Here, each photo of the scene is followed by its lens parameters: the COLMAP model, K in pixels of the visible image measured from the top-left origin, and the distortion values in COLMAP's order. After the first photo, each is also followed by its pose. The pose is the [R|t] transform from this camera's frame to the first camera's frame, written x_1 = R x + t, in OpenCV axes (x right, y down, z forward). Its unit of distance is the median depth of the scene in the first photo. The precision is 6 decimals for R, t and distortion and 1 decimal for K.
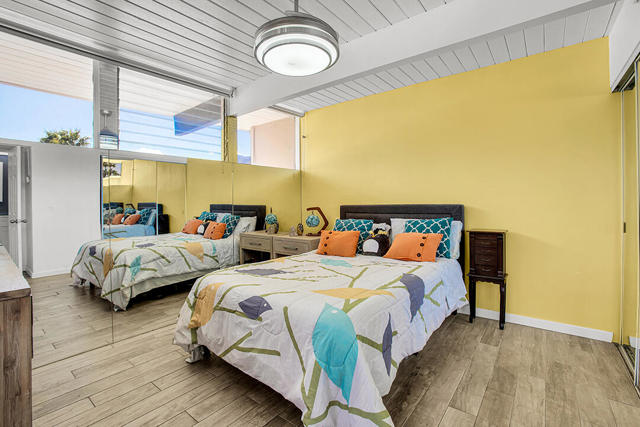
lens RADIAL K [[309.8, 0, 305.7], [0, 309.8, 205.4], [0, 0, 1]] dist [-0.066144, 0.026134]
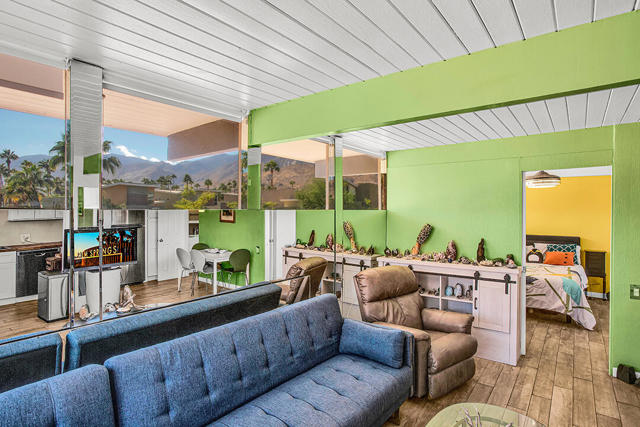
lens RADIAL K [[350.2, 0, 313.4], [0, 350.2, 213.3], [0, 0, 1]] dist [-0.052957, 0.028499]
pose [[0.999706, 0.014592, 0.019377, -1.193755], [-0.014567, 0.999893, -0.001431, -0.123096], [-0.019396, 0.001148, 0.999811, -1.112487]]
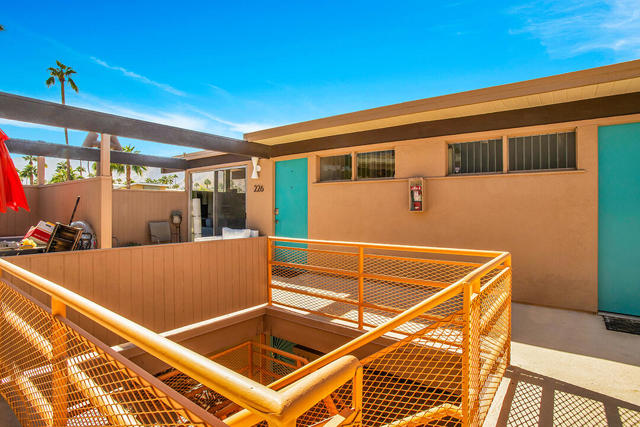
lens RADIAL K [[350.2, 0, 313.4], [0, 350.2, 213.3], [0, 0, 1]] dist [-0.052957, 0.028499]
pose [[0.999533, 0.014601, 0.026852, -0.878871], [-0.014642, 0.999892, 0.001327, 0.049409], [-0.026830, -0.001719, 0.999639, -3.724083]]
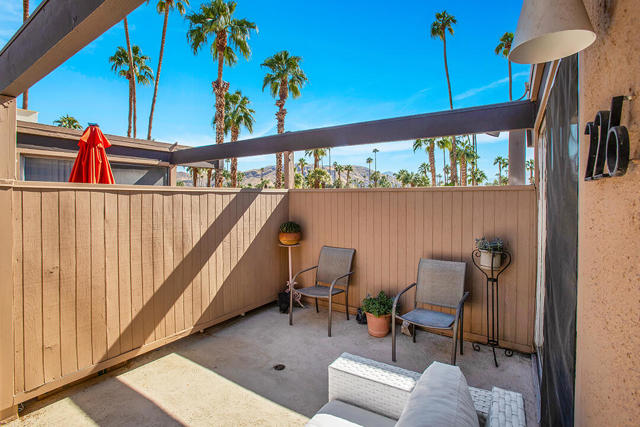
lens RADIAL K [[304.9, 0, 314.2], [0, 304.9, 203.2], [0, 0, 1]] dist [-0.075726, 0.026349]
pose [[0.098504, 0.028507, -0.994728, -1.036501], [-0.012675, 0.999544, 0.027390, -0.074538], [0.995056, 0.009910, 0.098820, -1.567358]]
